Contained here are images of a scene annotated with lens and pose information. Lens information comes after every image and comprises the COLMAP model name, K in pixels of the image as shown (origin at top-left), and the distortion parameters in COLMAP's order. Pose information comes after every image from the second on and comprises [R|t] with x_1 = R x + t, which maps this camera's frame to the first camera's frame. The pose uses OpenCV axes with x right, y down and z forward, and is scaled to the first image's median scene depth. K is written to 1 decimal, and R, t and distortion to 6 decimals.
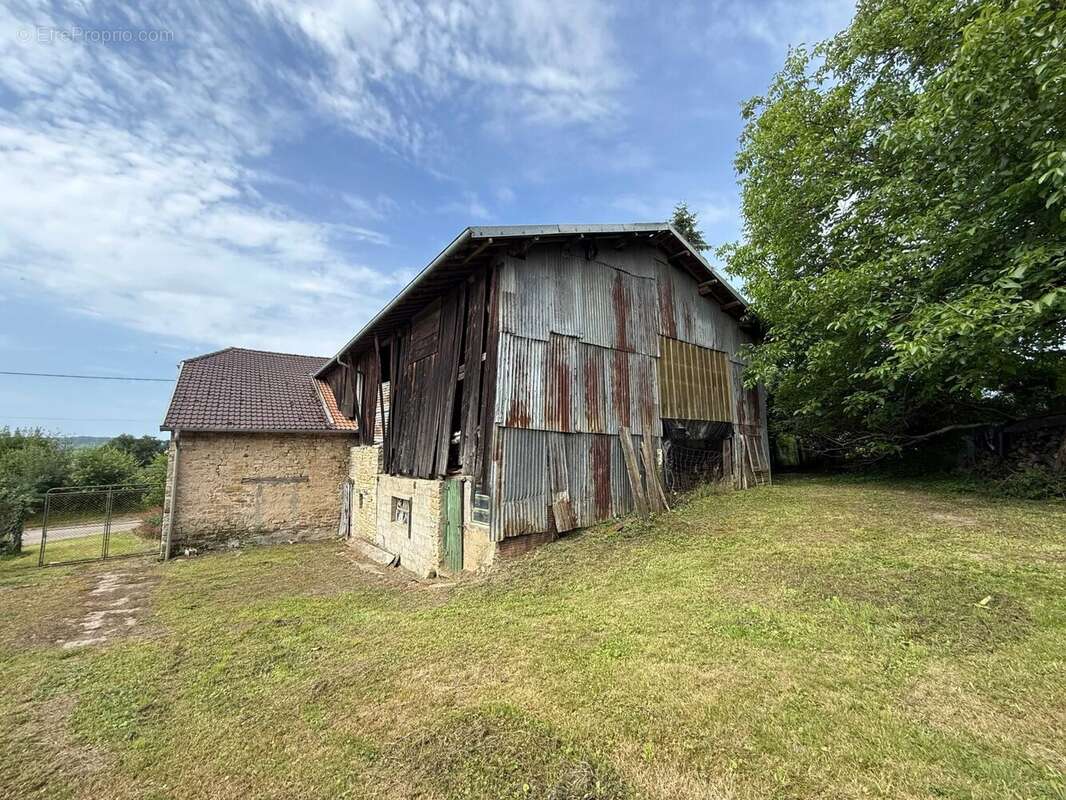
lens RADIAL K [[426.8, 0, 530.1], [0, 426.8, 398.0], [0, 0, 1]] dist [0.001562, 0.000356]
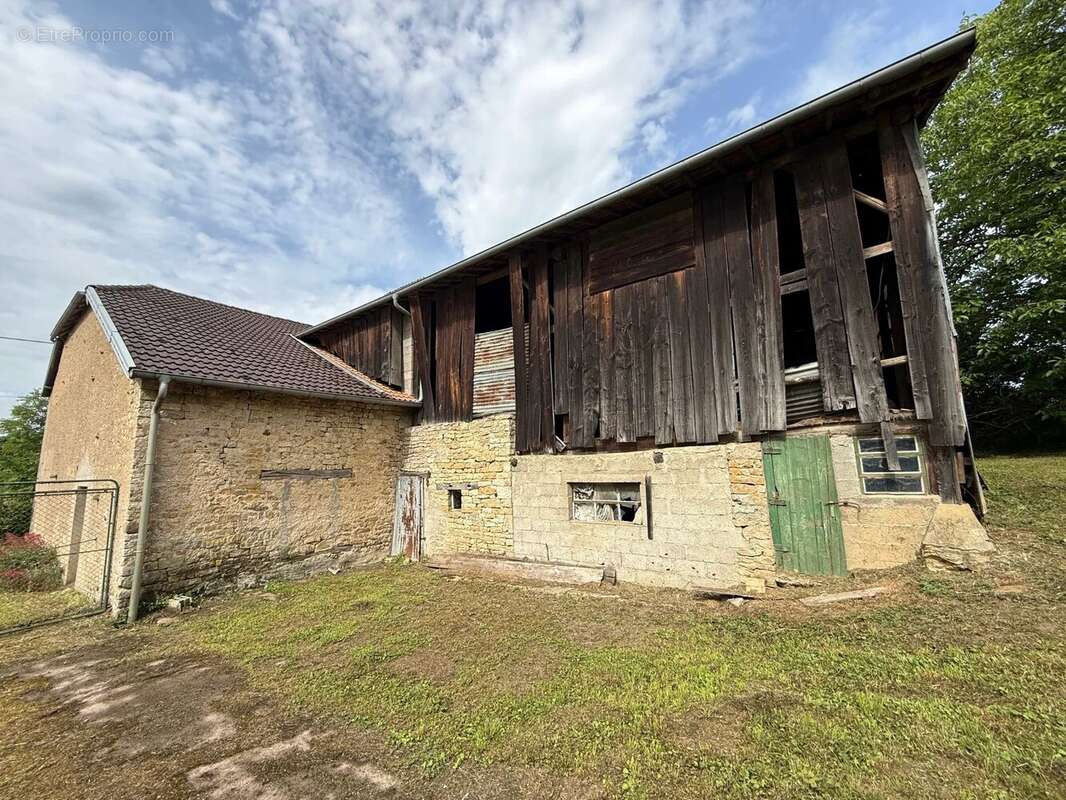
lens RADIAL K [[426.8, 0, 530.1], [0, 426.8, 398.0], [0, 0, 1]] dist [0.001562, 0.000356]
pose [[0.954414, 0.029335, 0.297041, -0.502006], [-0.017368, 0.998931, -0.042847, 0.107522], [-0.297980, 0.035735, 0.953903, 0.314125]]
